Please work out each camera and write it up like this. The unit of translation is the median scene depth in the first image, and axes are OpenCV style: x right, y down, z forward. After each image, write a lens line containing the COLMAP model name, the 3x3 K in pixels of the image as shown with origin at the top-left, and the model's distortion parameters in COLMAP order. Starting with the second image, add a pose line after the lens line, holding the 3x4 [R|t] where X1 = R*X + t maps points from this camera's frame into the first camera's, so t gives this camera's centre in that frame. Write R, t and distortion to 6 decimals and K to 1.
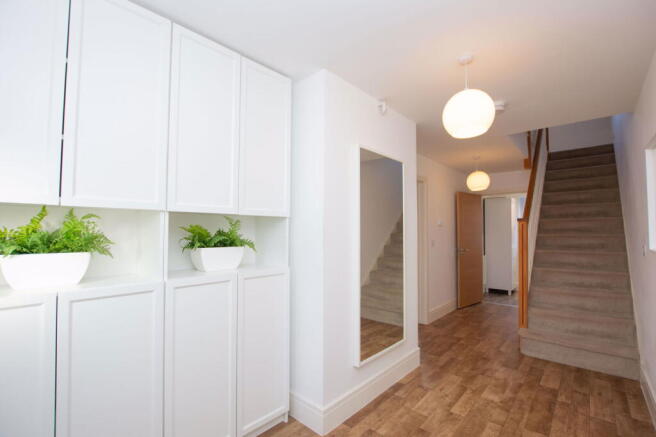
lens RADIAL K [[295.9, 0, 329.3], [0, 295.9, 221.7], [0, 0, 1]] dist [-0.022167, 0.001419]
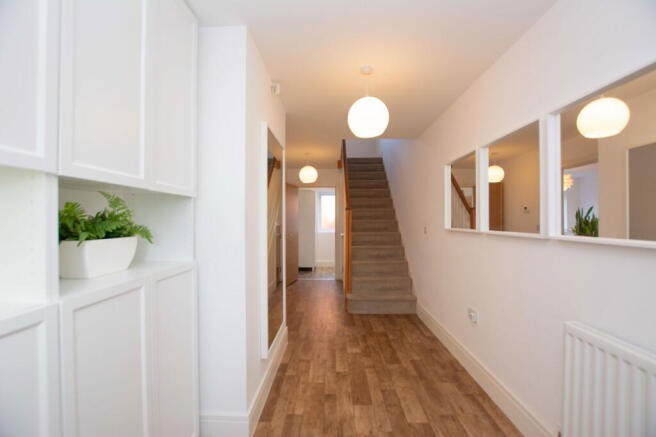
lens RADIAL K [[287.4, 0, 328.9], [0, 287.4, 221.5], [0, 0, 1]] dist [-0.024598, 0.000999]
pose [[0.756946, -0.004833, 0.653459, -0.333205], [-0.020840, 0.999285, 0.031532, 0.015916], [-0.653145, -0.037486, 0.756305, 0.174761]]
